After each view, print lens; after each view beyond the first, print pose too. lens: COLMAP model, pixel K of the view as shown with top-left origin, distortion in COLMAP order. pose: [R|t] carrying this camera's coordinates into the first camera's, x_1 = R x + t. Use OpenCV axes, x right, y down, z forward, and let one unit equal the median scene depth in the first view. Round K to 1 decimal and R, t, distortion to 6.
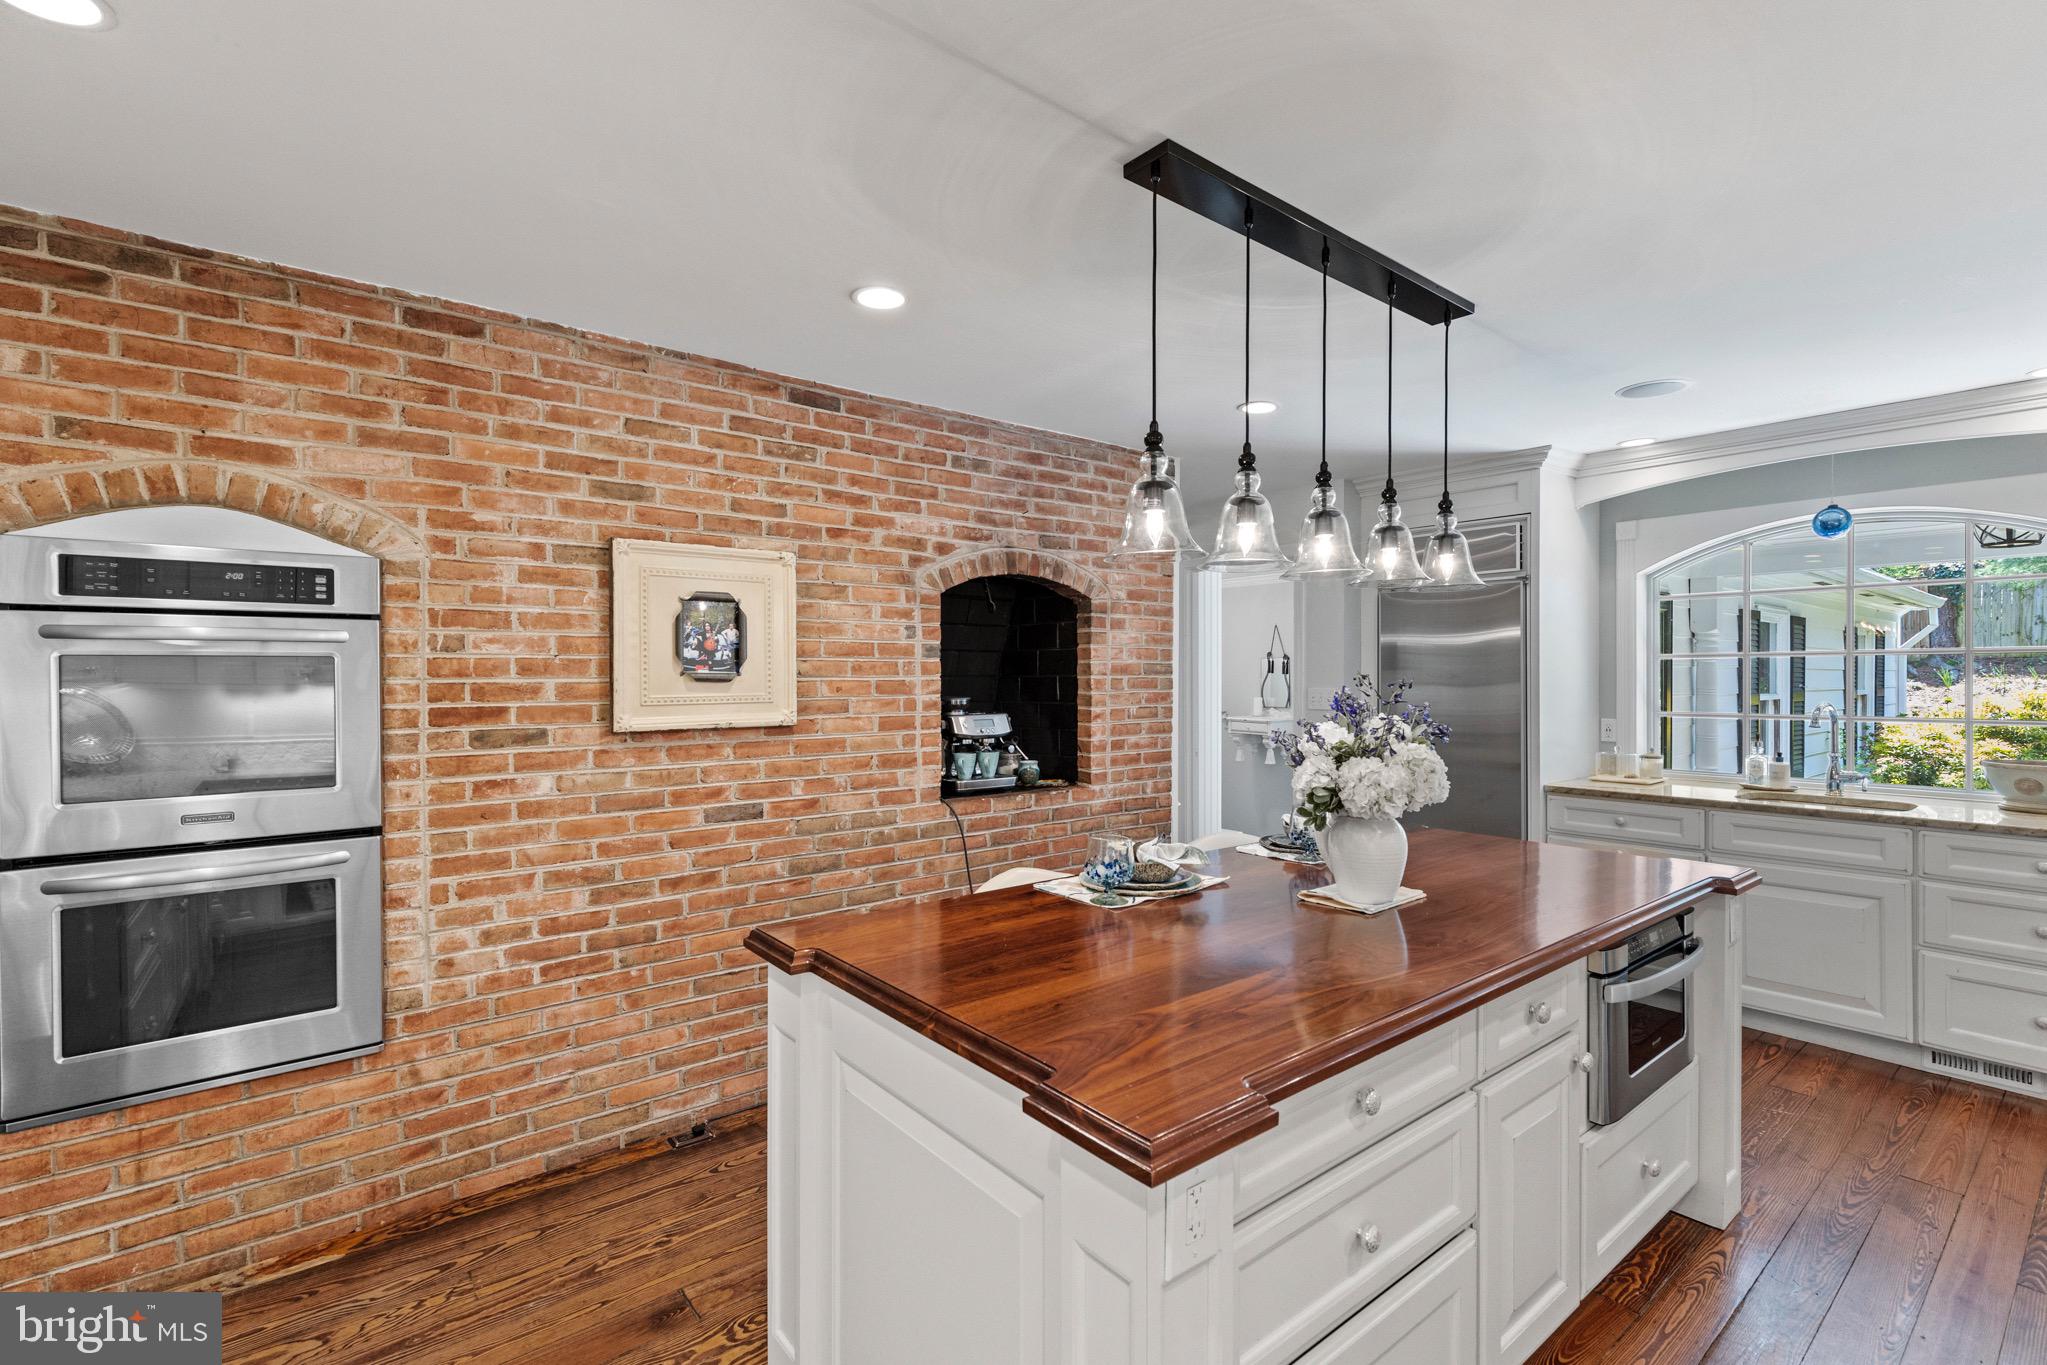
lens RADIAL K [[923.5, 0, 1030.0], [0, 923.5, 686.0], [0, 0, 1]] dist [0.011212, -0.001093]
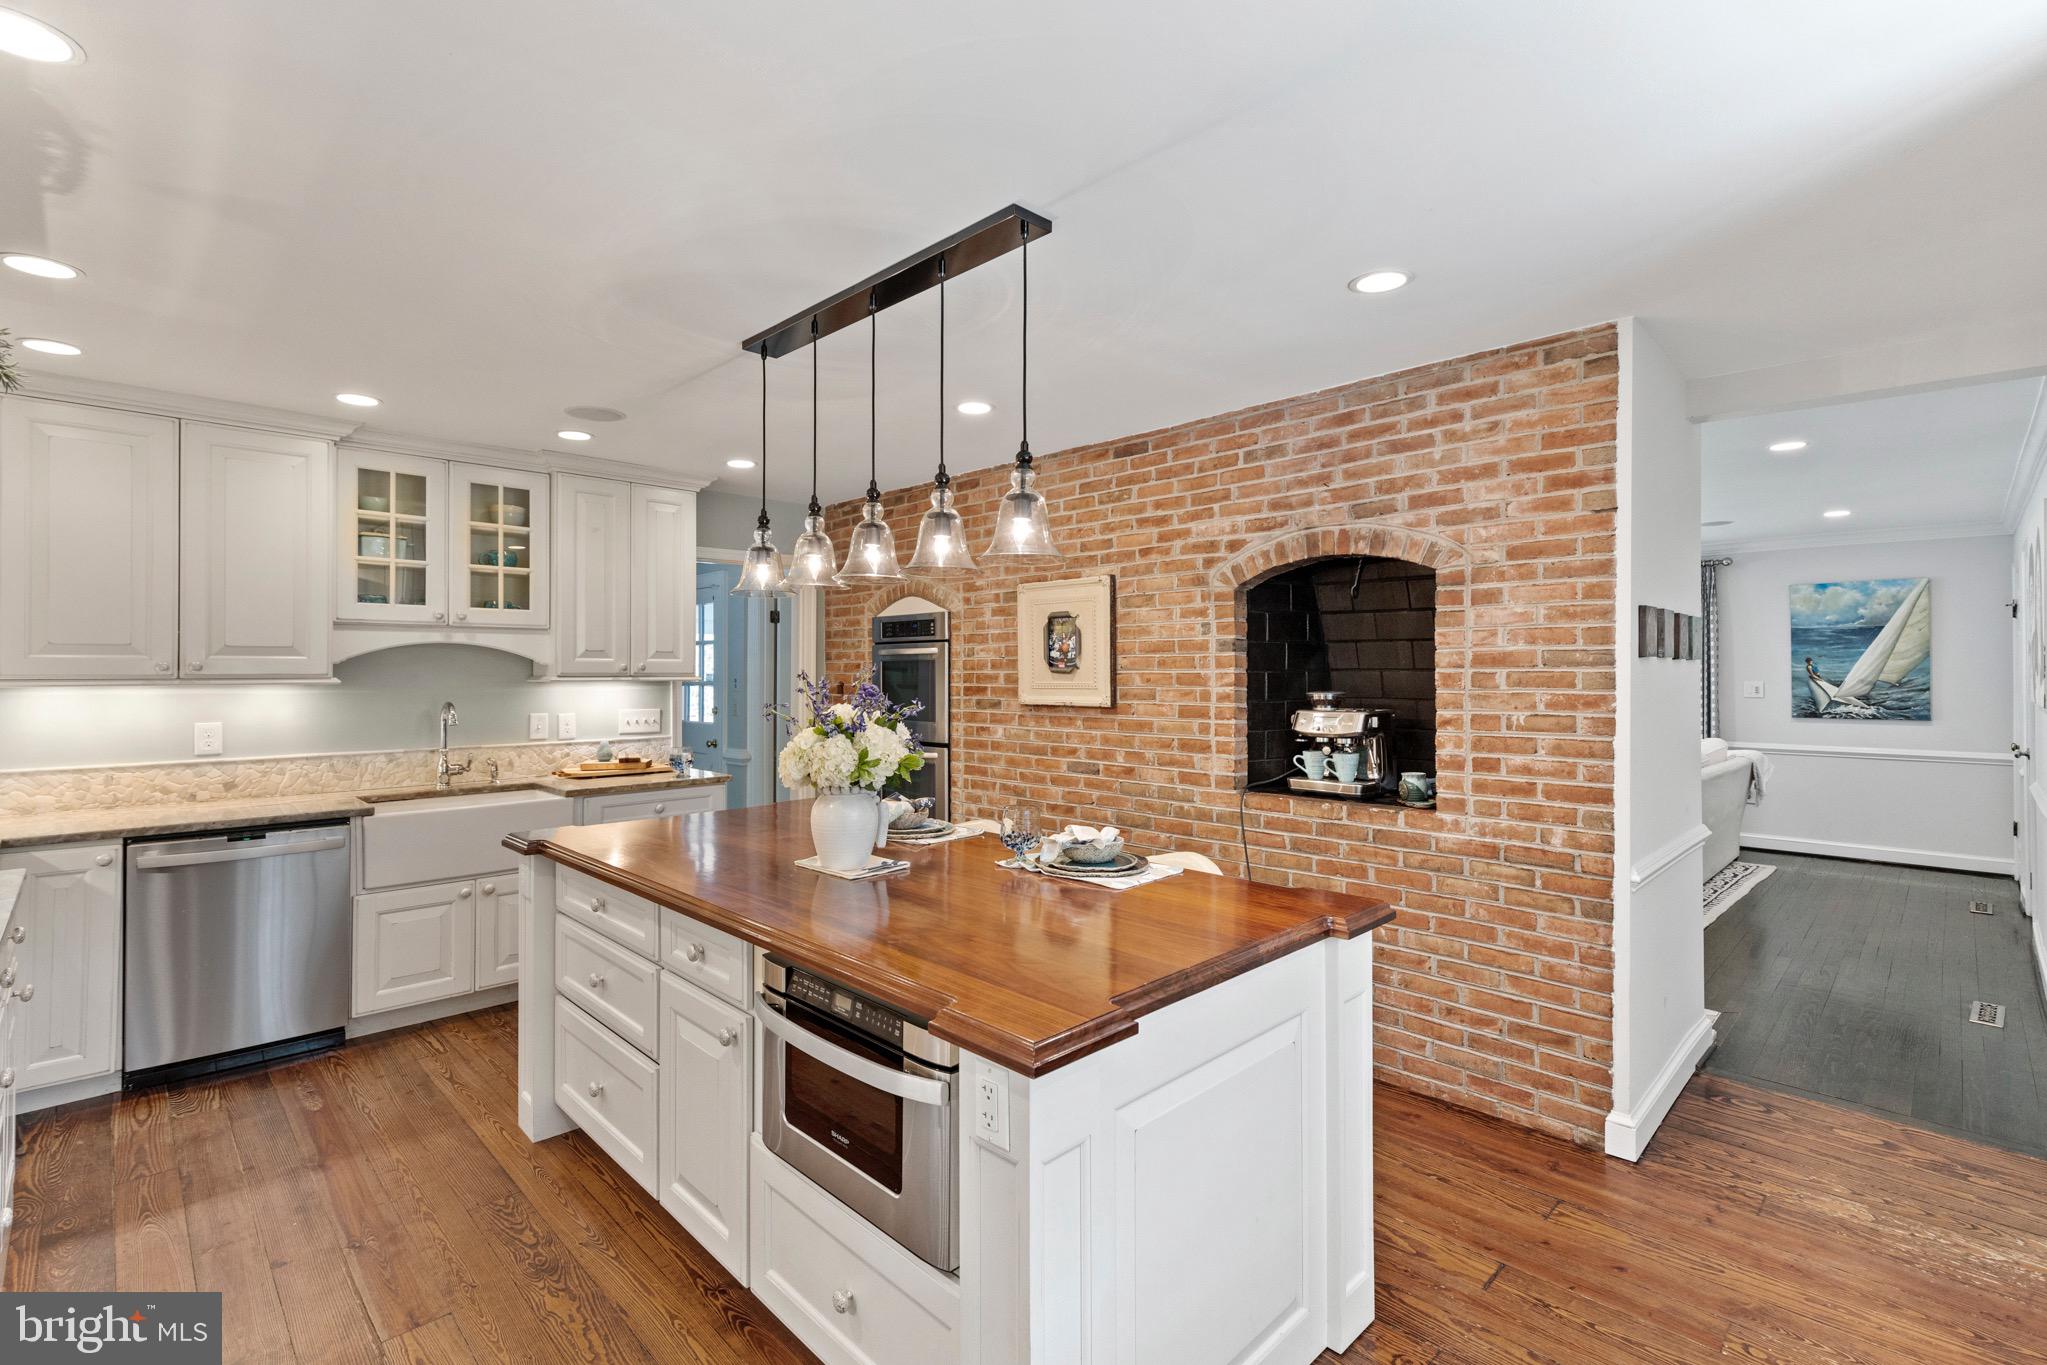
lens RADIAL K [[923.5, 0, 1044.5], [0, 923.5, 667.6], [0, 0, 1]] dist [0.011212, -0.001093]
pose [[0.108622, -0.001725, -0.994082, 0.940862], [-0.009440, 0.999952, -0.002766, -0.007932], [0.994038, 0.009684, 0.108601, 0.702426]]
